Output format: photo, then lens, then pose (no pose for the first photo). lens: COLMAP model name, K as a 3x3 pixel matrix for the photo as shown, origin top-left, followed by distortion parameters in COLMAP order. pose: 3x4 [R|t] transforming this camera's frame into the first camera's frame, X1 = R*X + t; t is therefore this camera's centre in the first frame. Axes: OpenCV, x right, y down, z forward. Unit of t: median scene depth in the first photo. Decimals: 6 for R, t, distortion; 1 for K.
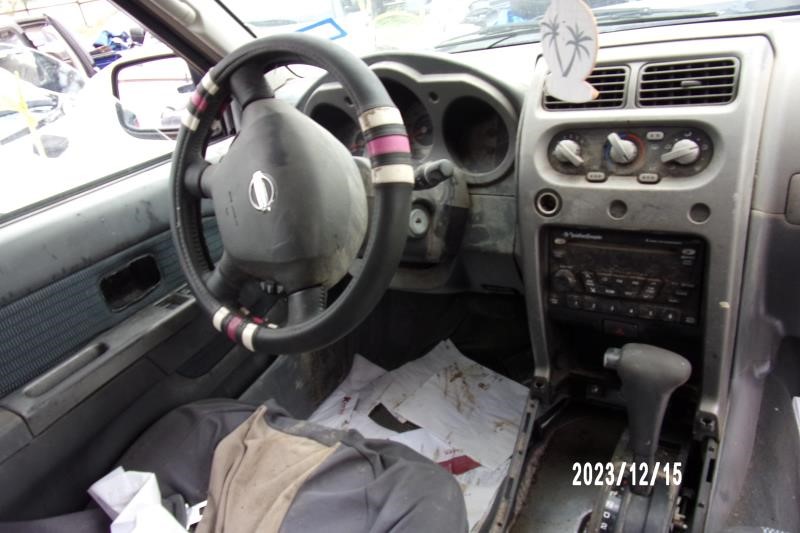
lens RADIAL K [[575.4, 0, 394.4], [0, 575.4, 270.2], [0, 0, 1]] dist [-0.027859, 0.019618]
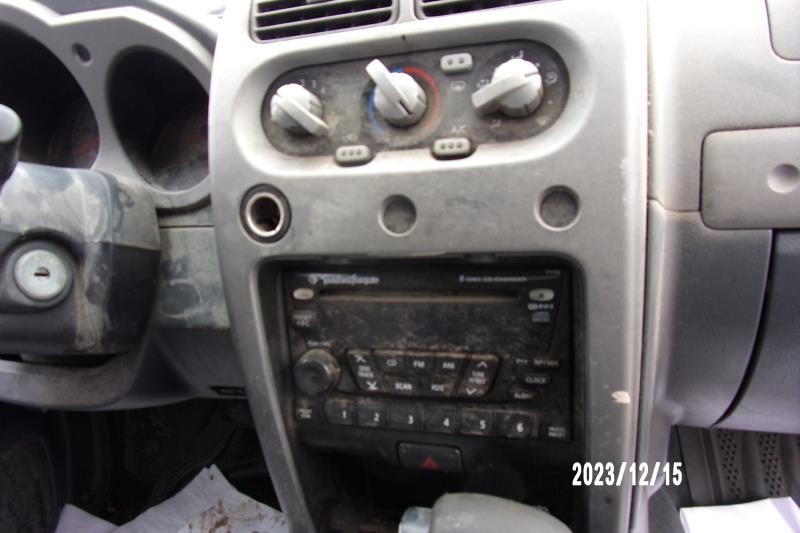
lens RADIAL K [[575.4, 0, 379.1], [0, 575.4, 269.7], [0, 0, 1]] dist [-0.027859, 0.019618]
pose [[0.964517, -0.034346, 0.261778, 0.232561], [0.074596, 0.986555, -0.145409, 0.008024], [-0.253265, 0.159777, 0.954111, 0.520483]]
